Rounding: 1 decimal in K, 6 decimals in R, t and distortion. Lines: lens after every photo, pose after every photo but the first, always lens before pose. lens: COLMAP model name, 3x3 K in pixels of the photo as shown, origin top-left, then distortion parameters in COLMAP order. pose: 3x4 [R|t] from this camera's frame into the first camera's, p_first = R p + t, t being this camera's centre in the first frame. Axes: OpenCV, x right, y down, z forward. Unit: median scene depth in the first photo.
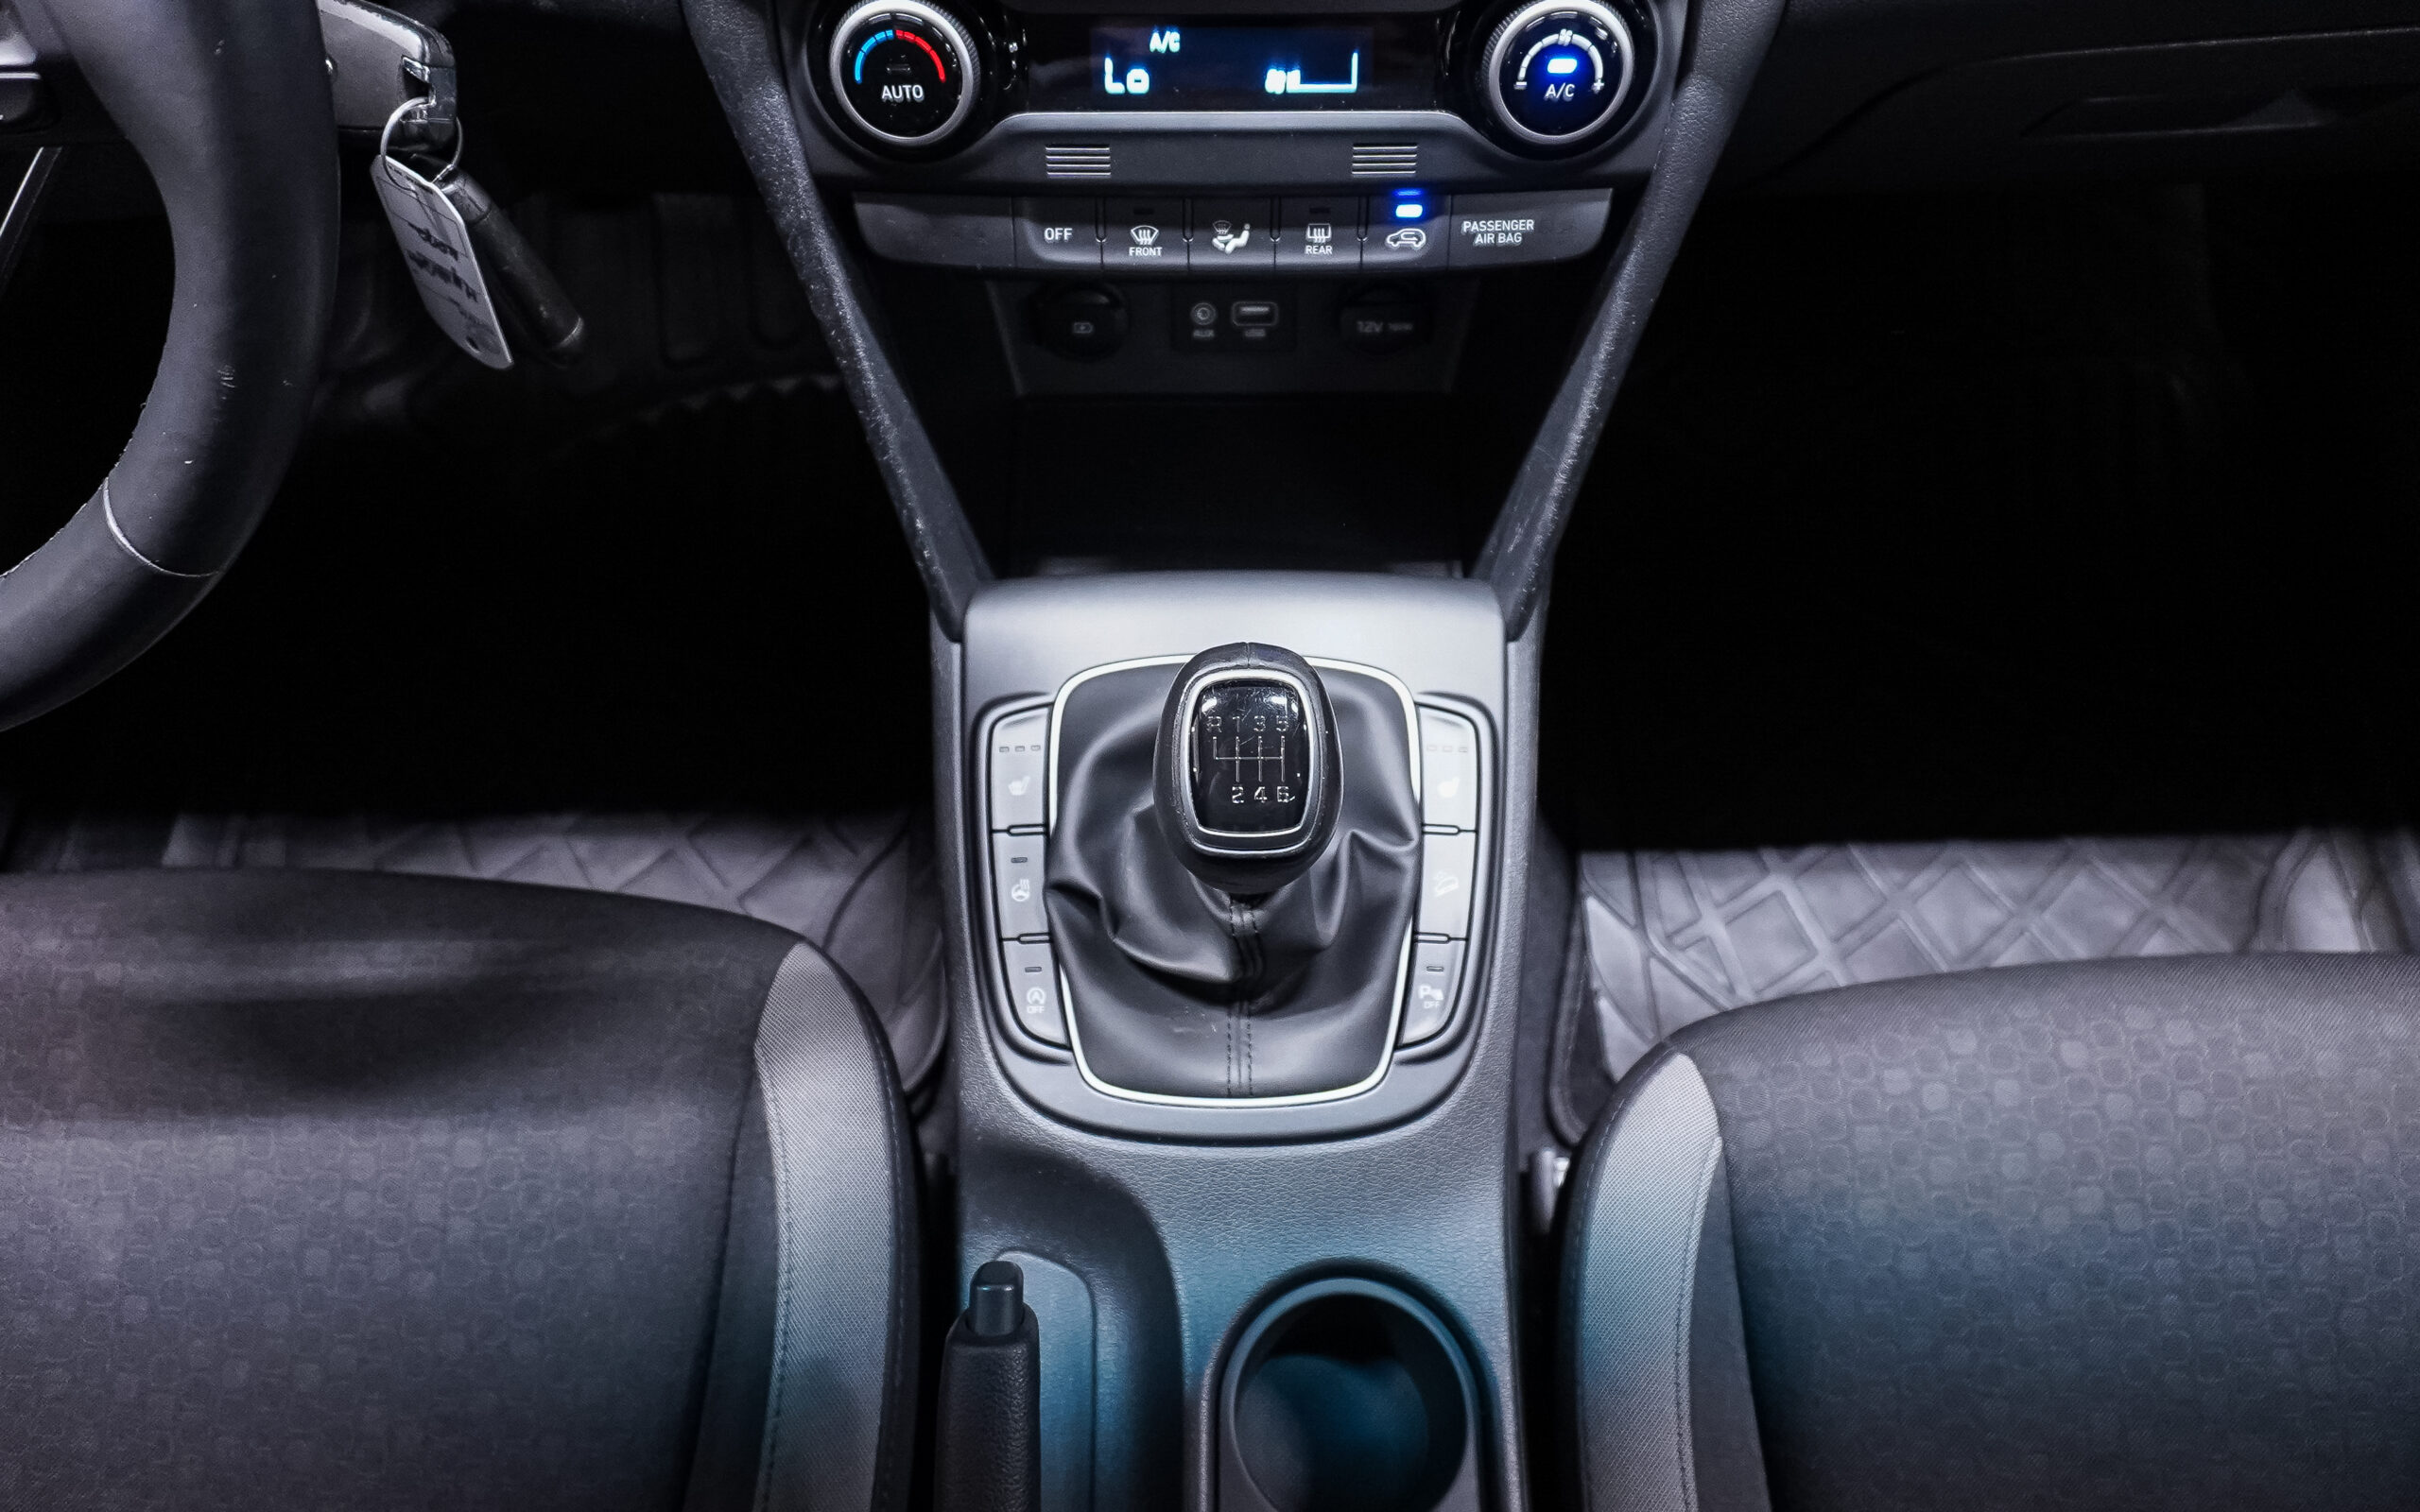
lens RADIAL K [[1713.6, 0, 1204.0], [0, 1713.6, 744.8], [0, 0, 1]] dist [-0.054778, 0.037185]
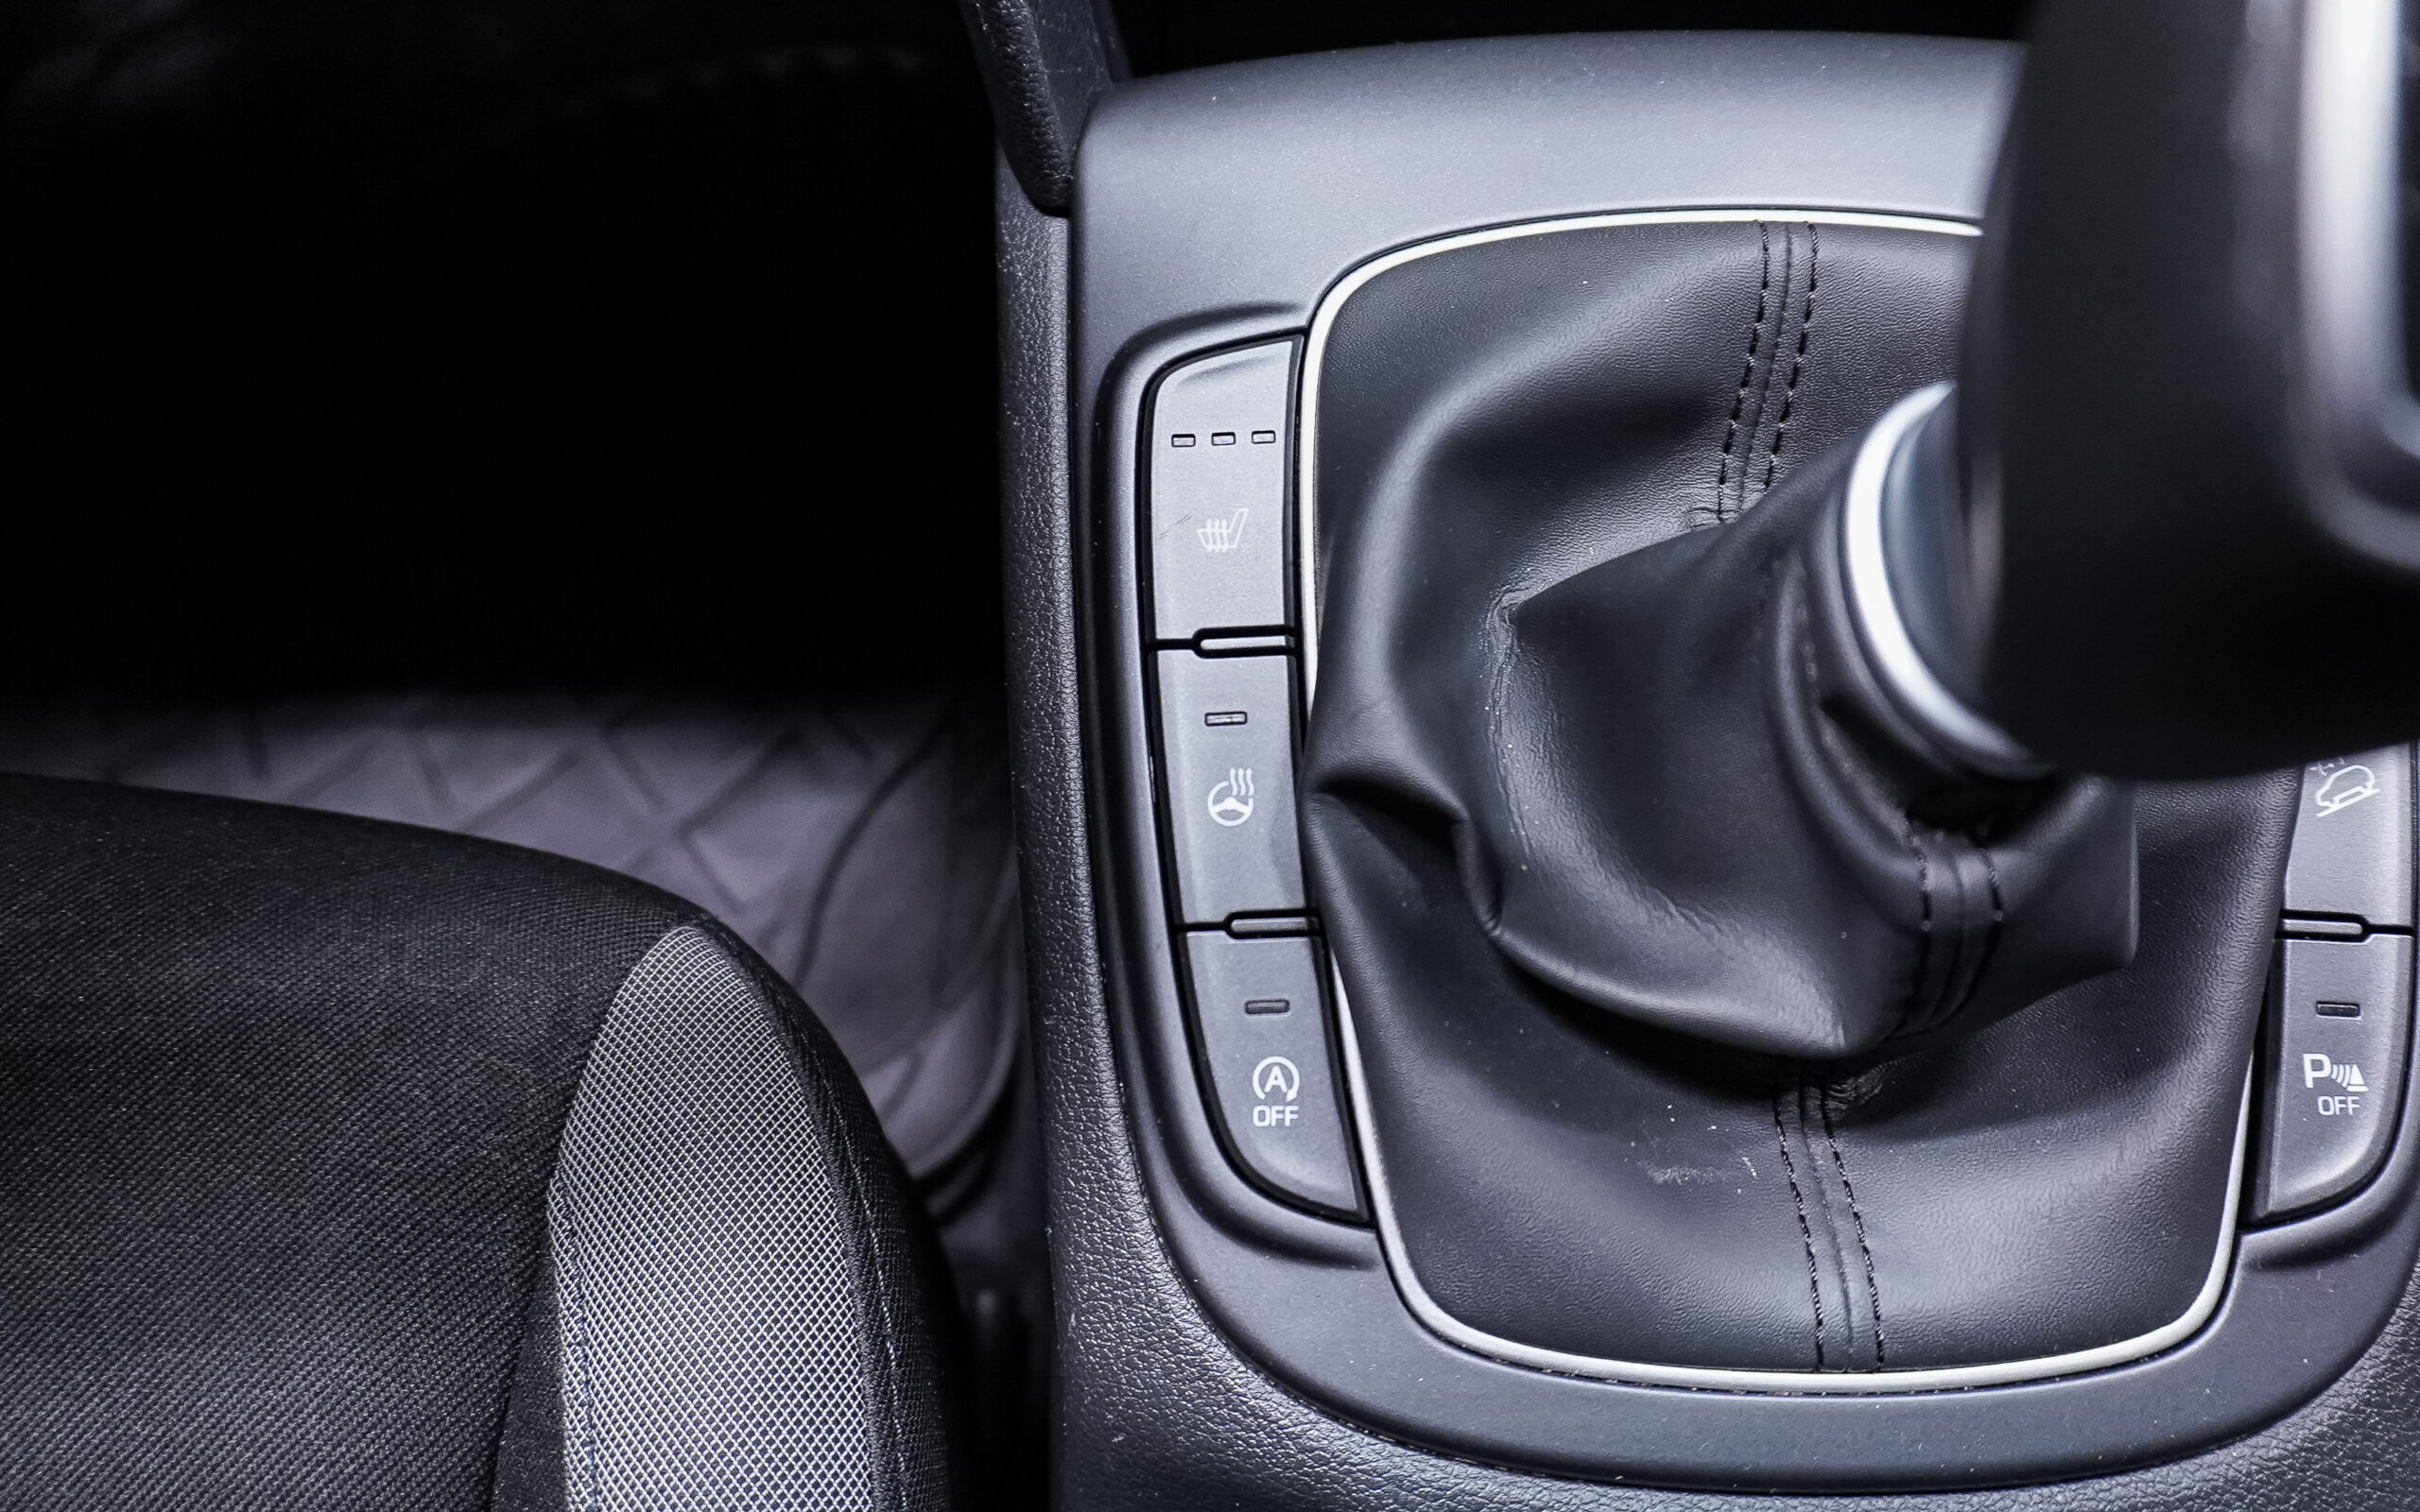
lens RADIAL K [[1713.6, 0, 1229.2], [0, 1713.6, 671.2], [0, 0, 1]] dist [-0.054778, 0.037185]
pose [[0.999843, 0.003803, -0.017304, -0.101669], [-0.003979, 0.999941, -0.010116, 0.061290], [0.017265, 0.010183, 0.999799, 0.623175]]
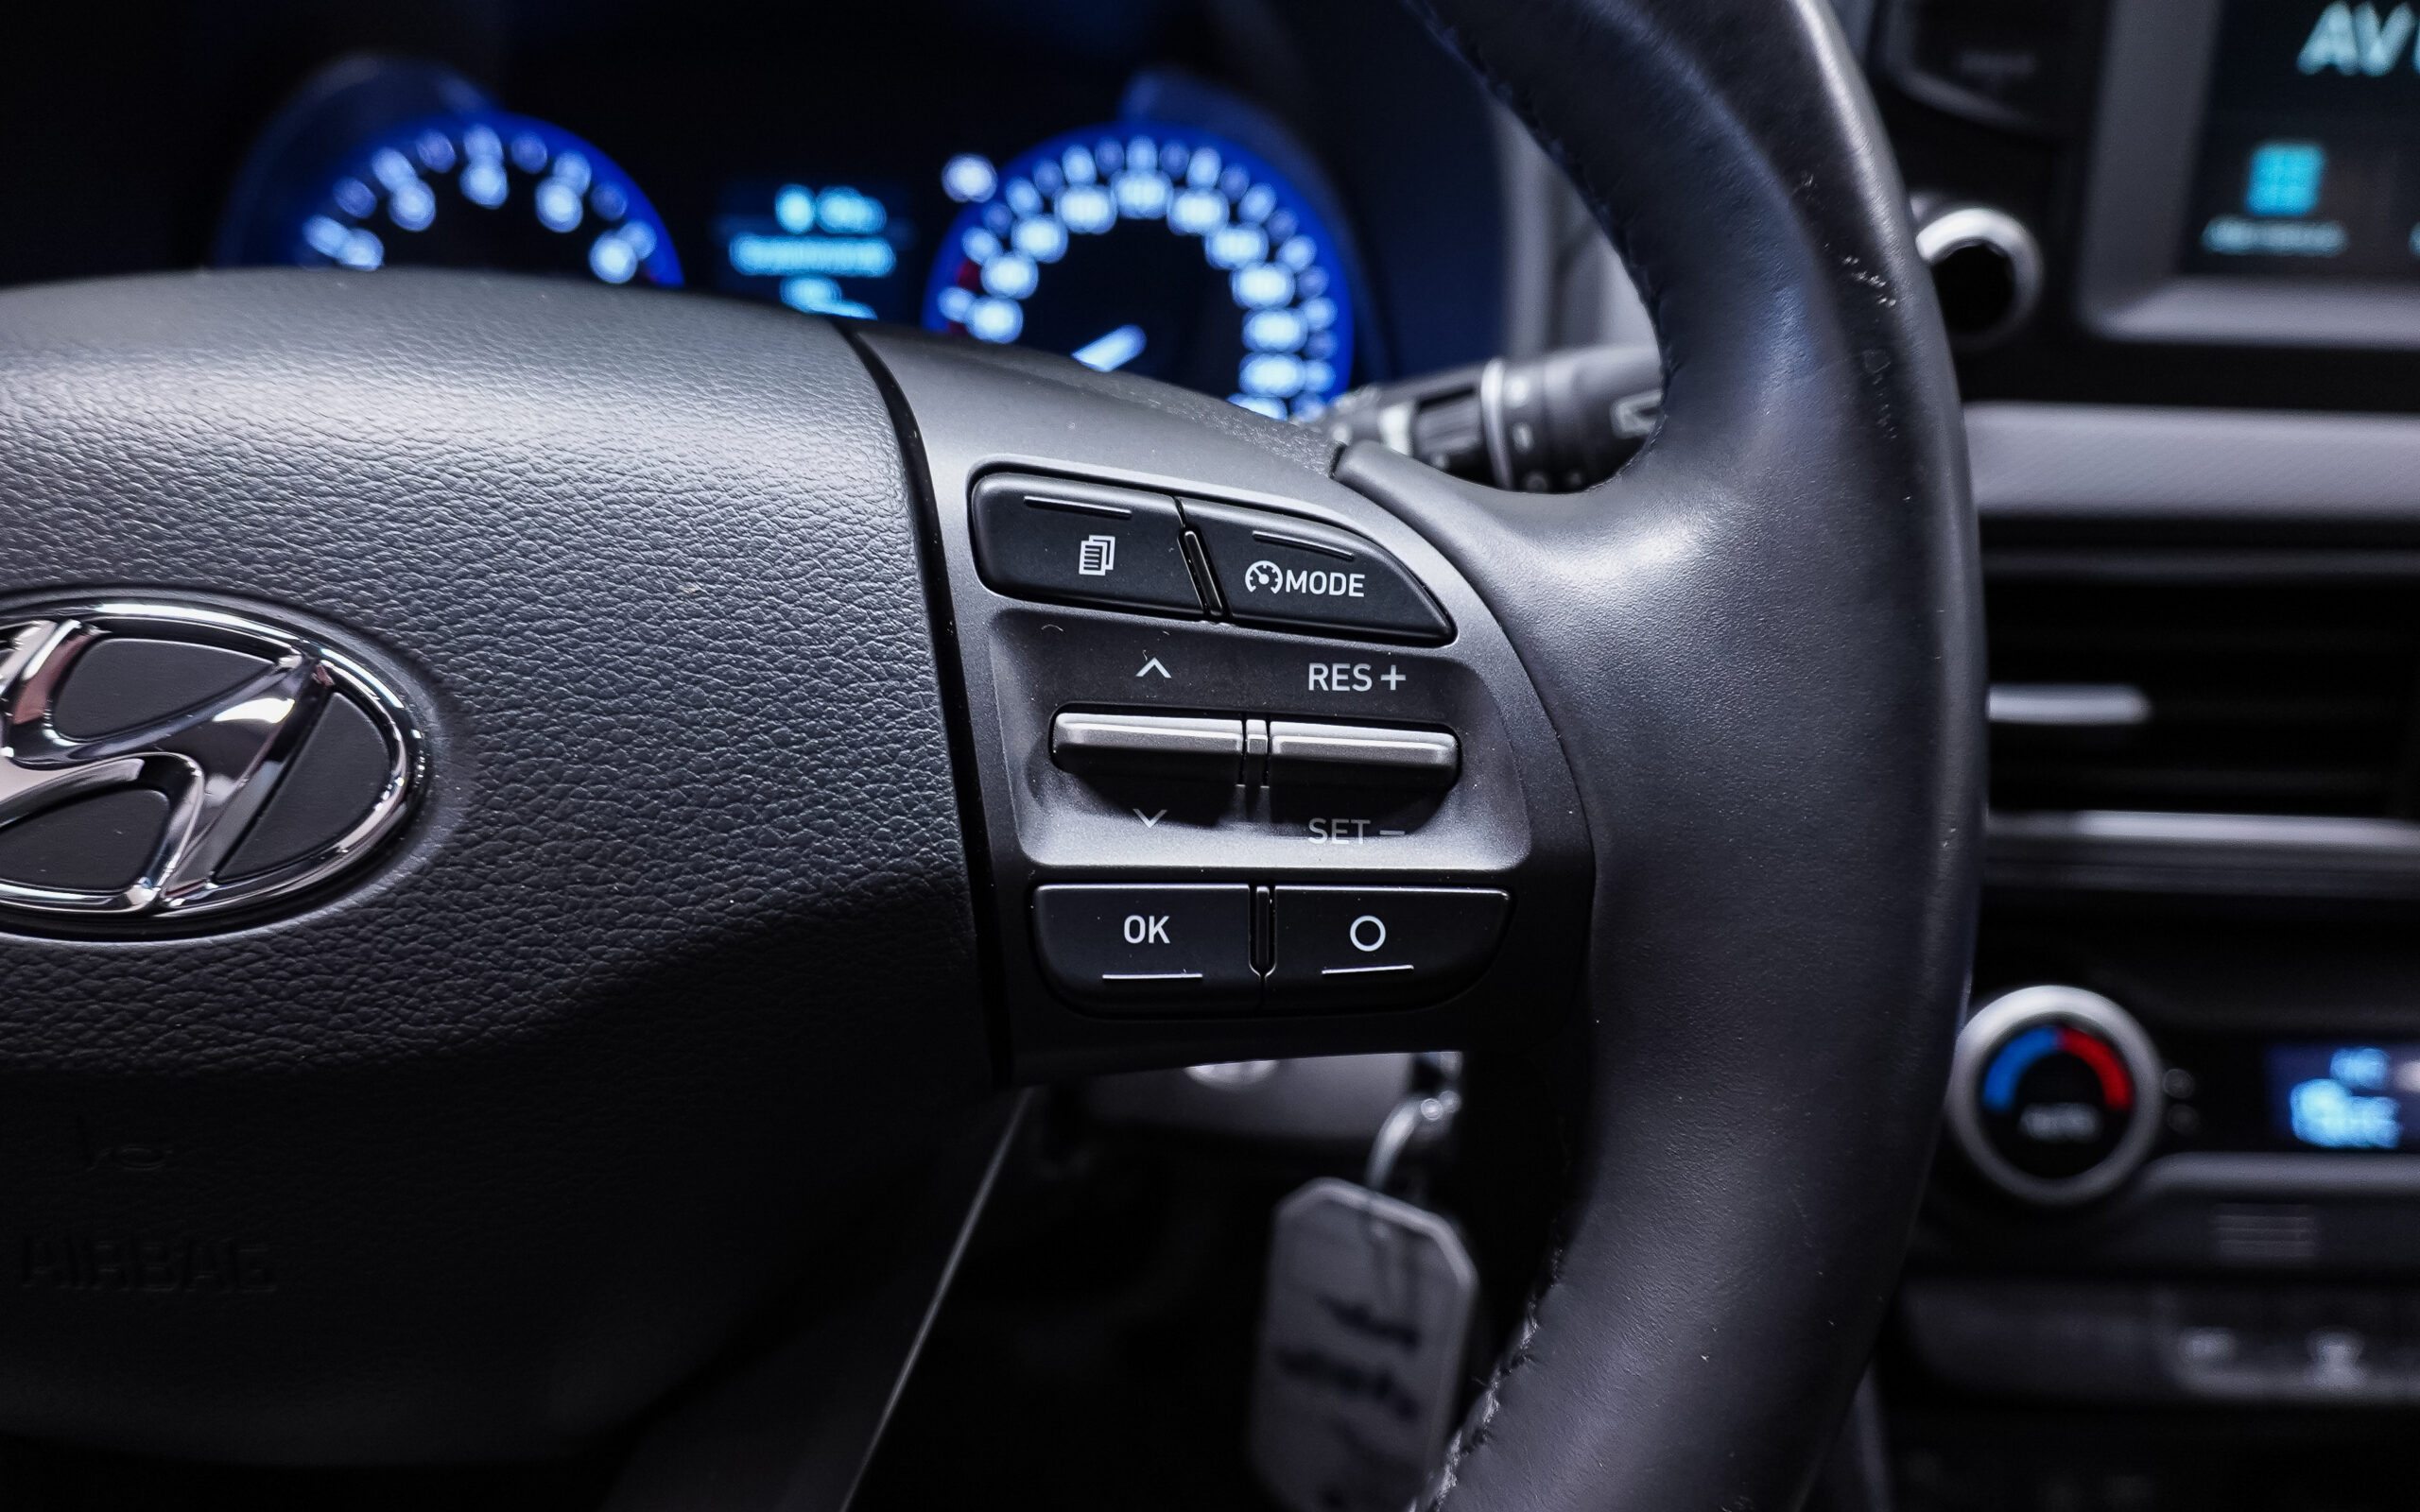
lens RADIAL K [[1713.6, 0, 1111.2], [0, 1713.6, 710.8], [0, 0, 1]] dist [-0.054778, 0.037185]
pose [[0.999466, 0.032558, 0.002592, -0.467607], [-0.023313, 0.766743, -0.641531, -0.051589], [-0.022874, 0.641128, 0.767093, 0.309313]]
